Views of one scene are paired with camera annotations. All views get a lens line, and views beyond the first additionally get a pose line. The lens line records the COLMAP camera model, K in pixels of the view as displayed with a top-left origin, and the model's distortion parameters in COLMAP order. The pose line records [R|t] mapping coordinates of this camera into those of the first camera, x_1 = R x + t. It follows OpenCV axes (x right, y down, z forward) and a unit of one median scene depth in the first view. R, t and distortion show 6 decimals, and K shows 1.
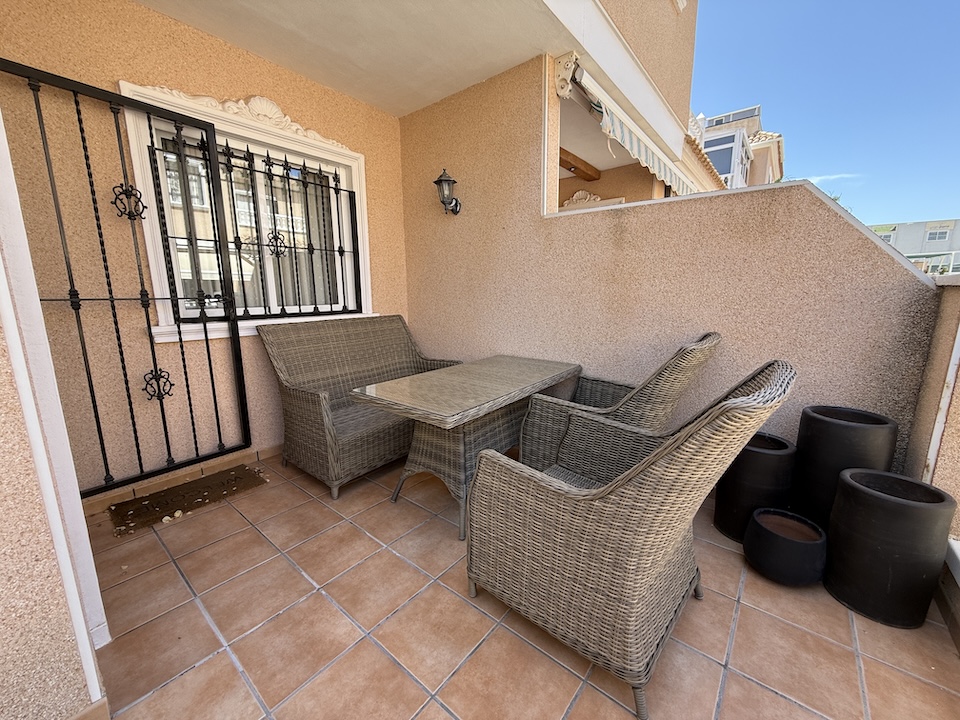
lens RADIAL K [[384.0, 0, 478.6], [0, 384.0, 361.6], [0, 0, 1]] dist [0.000806, -0.000020]
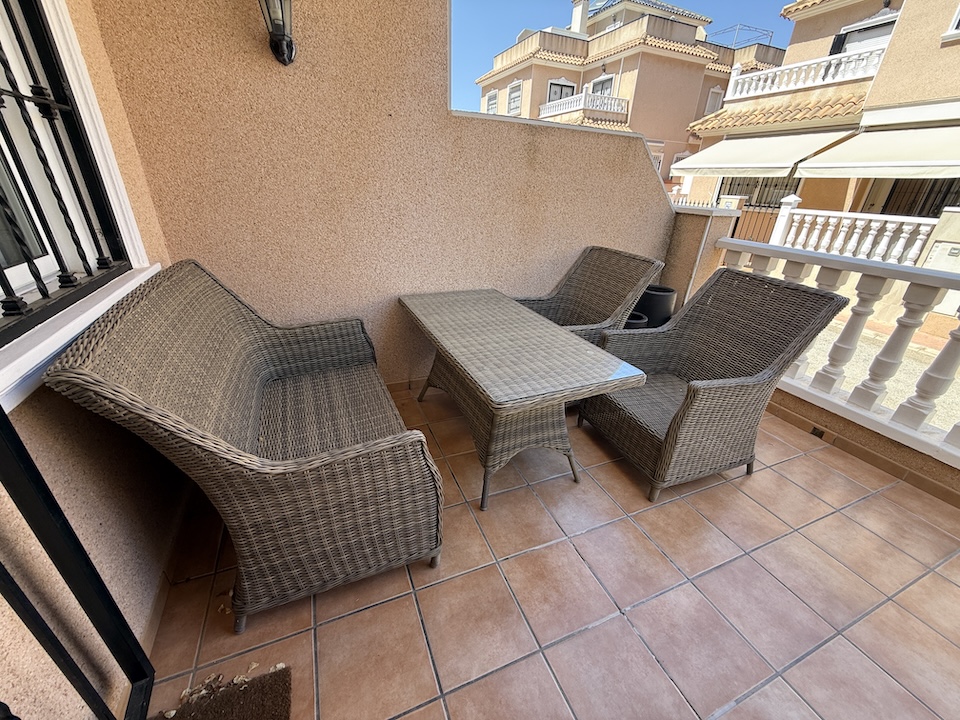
lens RADIAL K [[384.0, 0, 479.8], [0, 384.0, 361.0], [0, 0, 1]] dist [0.000806, -0.000020]
pose [[0.462874, -0.355541, 0.811996, -0.712342], [0.117429, 0.932557, 0.341390, -0.182107], [-0.878611, -0.062669, 0.473408, 0.605333]]
